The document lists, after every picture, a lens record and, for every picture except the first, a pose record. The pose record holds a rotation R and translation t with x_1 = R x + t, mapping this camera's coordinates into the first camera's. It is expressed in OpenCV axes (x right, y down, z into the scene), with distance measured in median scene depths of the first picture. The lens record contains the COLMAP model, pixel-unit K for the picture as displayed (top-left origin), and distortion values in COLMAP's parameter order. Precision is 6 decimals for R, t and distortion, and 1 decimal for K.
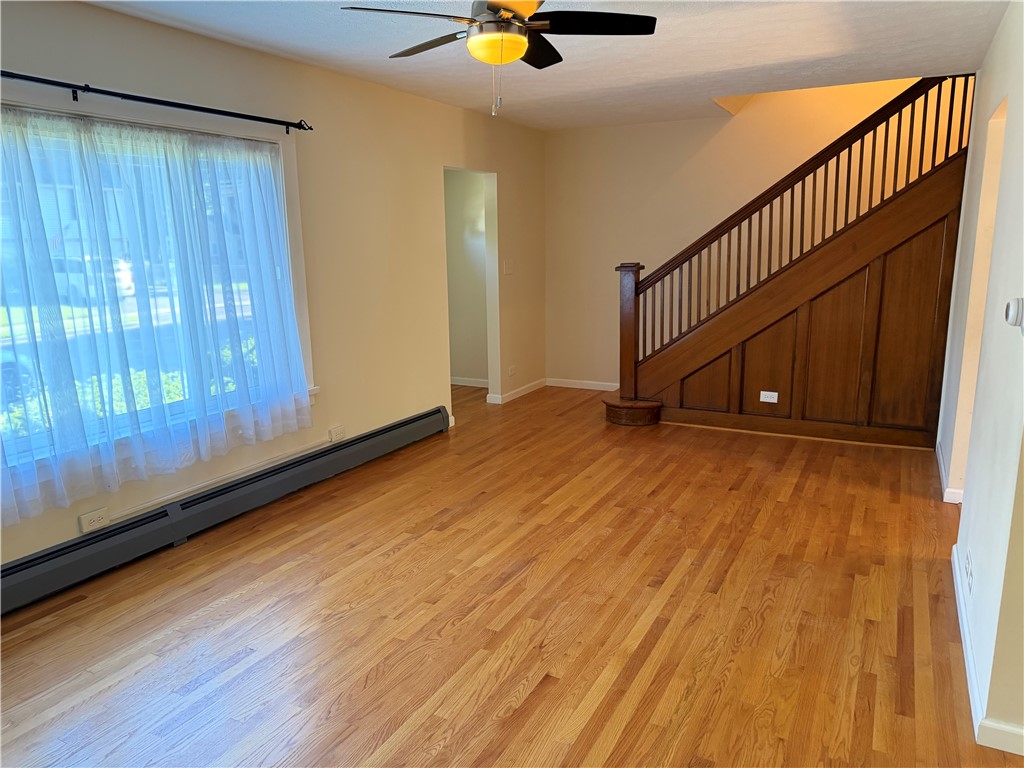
lens RADIAL K [[714.4, 0, 512.0], [0, 714.4, 384.0], [0, 0, 1]] dist [0.004865, 0.001366]
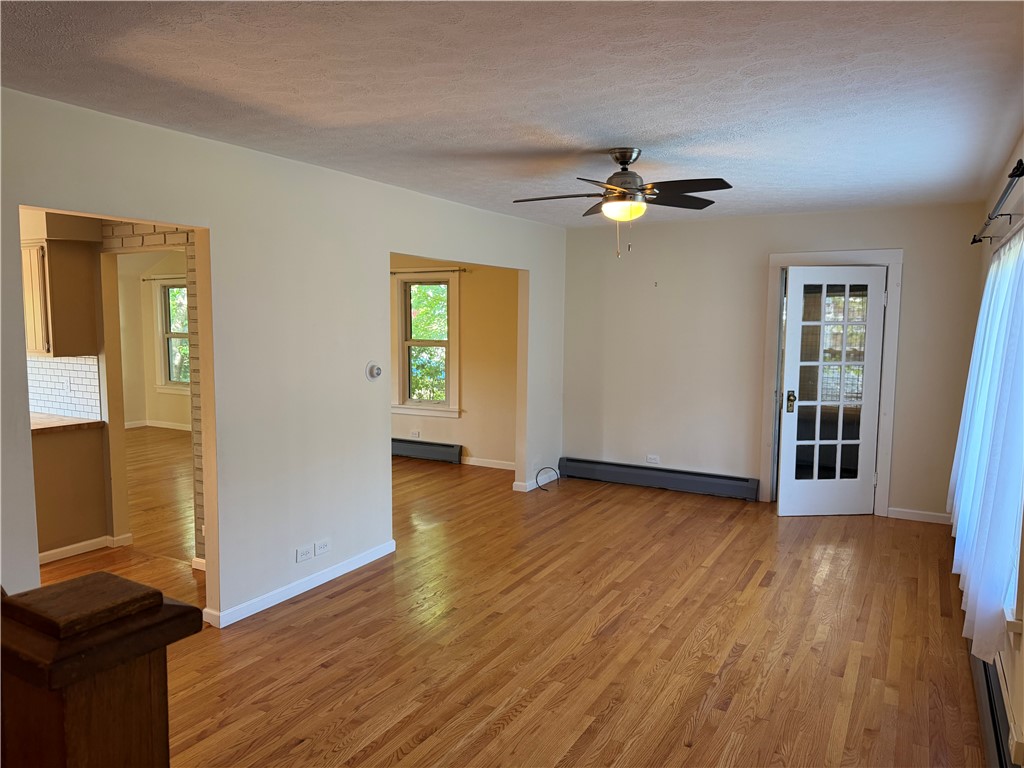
lens RADIAL K [[711.1, 0, 512.0], [0, 711.1, 384.0], [0, 0, 1]] dist [-0.038174, 0.000148]
pose [[-0.999525, 0.009107, 0.029437, 0.114236], [0.017177, 0.957796, 0.286934, -0.400809], [-0.025582, 0.287303, -0.957498, 1.796595]]
